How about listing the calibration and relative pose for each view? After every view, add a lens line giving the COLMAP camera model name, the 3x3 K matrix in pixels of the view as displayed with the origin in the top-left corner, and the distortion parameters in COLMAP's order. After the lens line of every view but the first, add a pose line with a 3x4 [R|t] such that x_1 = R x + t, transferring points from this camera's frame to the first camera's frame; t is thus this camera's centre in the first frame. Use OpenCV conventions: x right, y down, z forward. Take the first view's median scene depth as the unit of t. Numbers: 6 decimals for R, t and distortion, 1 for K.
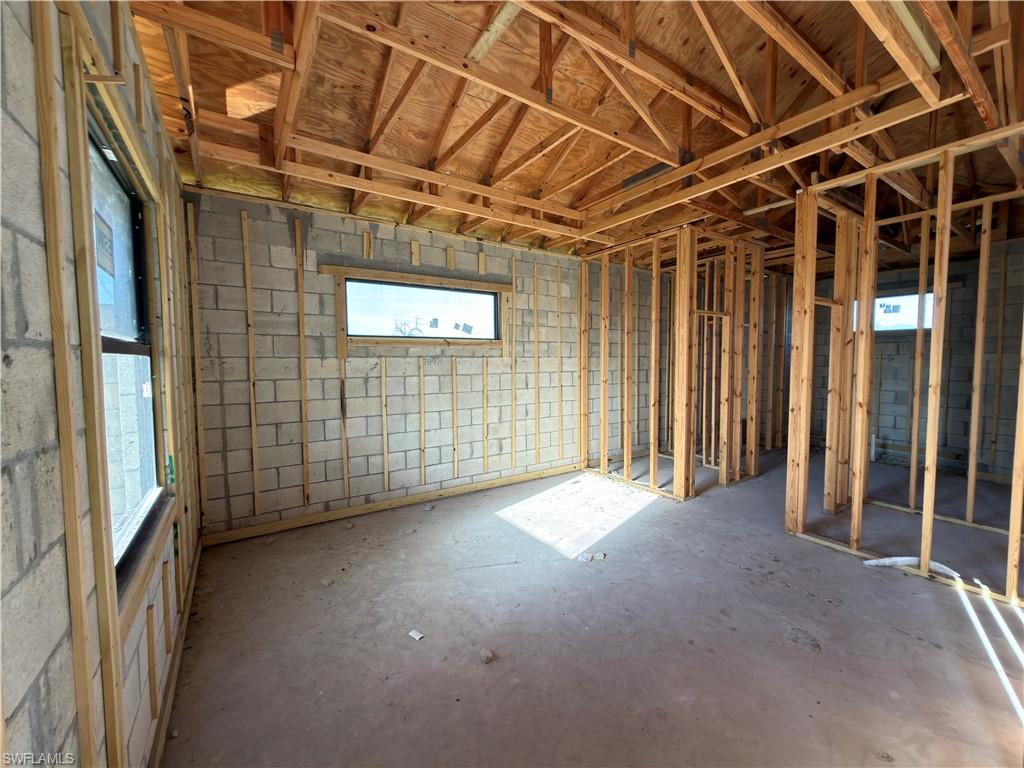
lens RADIAL K [[408.5, 0, 511.1], [0, 408.5, 384.6], [0, 0, 1]] dist [0.002968, 0.000245]
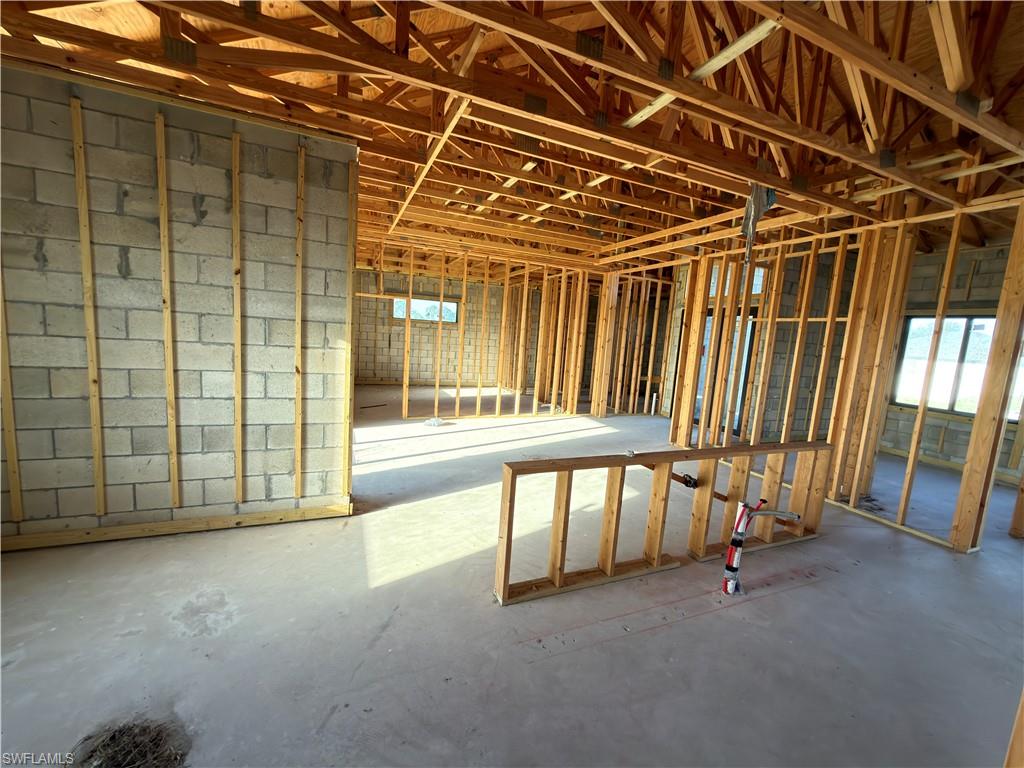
lens RADIAL K [[408.5, 0, 513.6], [0, 408.5, 382.8], [0, 0, 1]] dist [0.002968, 0.000245]
pose [[0.978832, 0.101566, -0.177684, 0.811264], [-0.089673, 0.993237, 0.073748, 0.032985], [0.183973, -0.056254, 0.981320, -1.372692]]
